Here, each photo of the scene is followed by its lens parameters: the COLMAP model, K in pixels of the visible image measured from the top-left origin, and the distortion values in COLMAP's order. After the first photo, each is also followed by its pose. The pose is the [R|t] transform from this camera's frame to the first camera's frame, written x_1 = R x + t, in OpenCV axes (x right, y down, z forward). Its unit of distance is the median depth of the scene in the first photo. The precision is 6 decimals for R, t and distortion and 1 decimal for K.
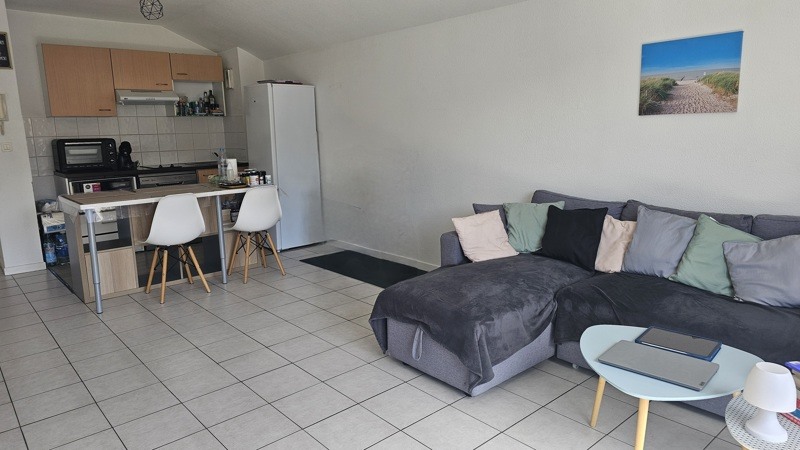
lens RADIAL K [[533.9, 0, 400.2], [0, 533.9, 219.4], [0, 0, 1]] dist [0.024984, -0.001547]
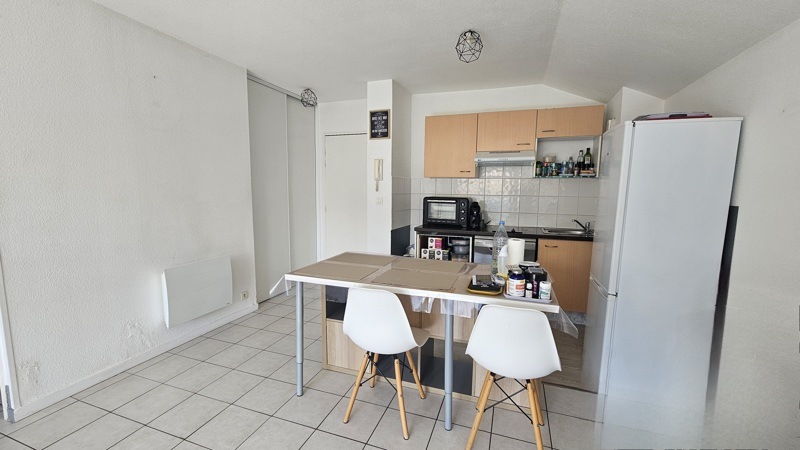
lens RADIAL K [[326.7, 0, 400.0], [0, 326.7, 225.0], [0, 0, 1]] dist [0.000077, 0.000117]
pose [[0.482483, 0.126348, -0.866745, -0.035598], [-0.175170, 0.983470, 0.045853, -0.105597], [0.858211, 0.129704, 0.496640, 0.578140]]
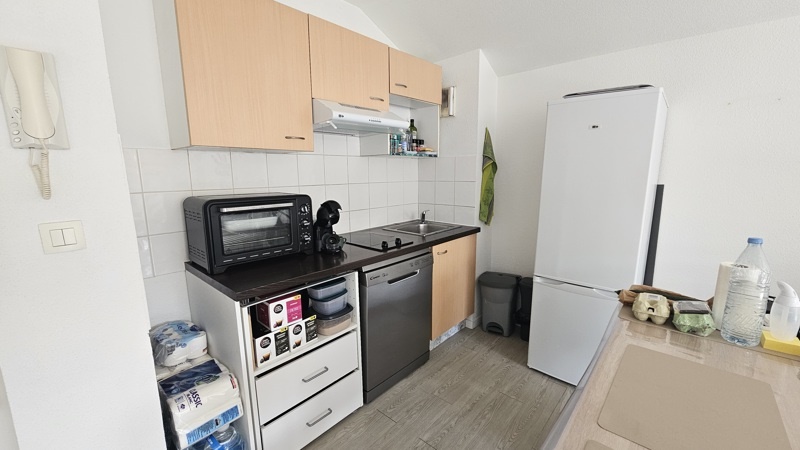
lens RADIAL K [[326.7, 0, 400.0], [0, 326.7, 225.0], [0, 0, 1]] dist [0.000077, 0.000117]
pose [[0.993190, -0.001681, 0.116495, -0.486124], [0.002764, 0.999954, -0.009132, -0.119625], [-0.116474, 0.009392, 0.993149, 0.686505]]
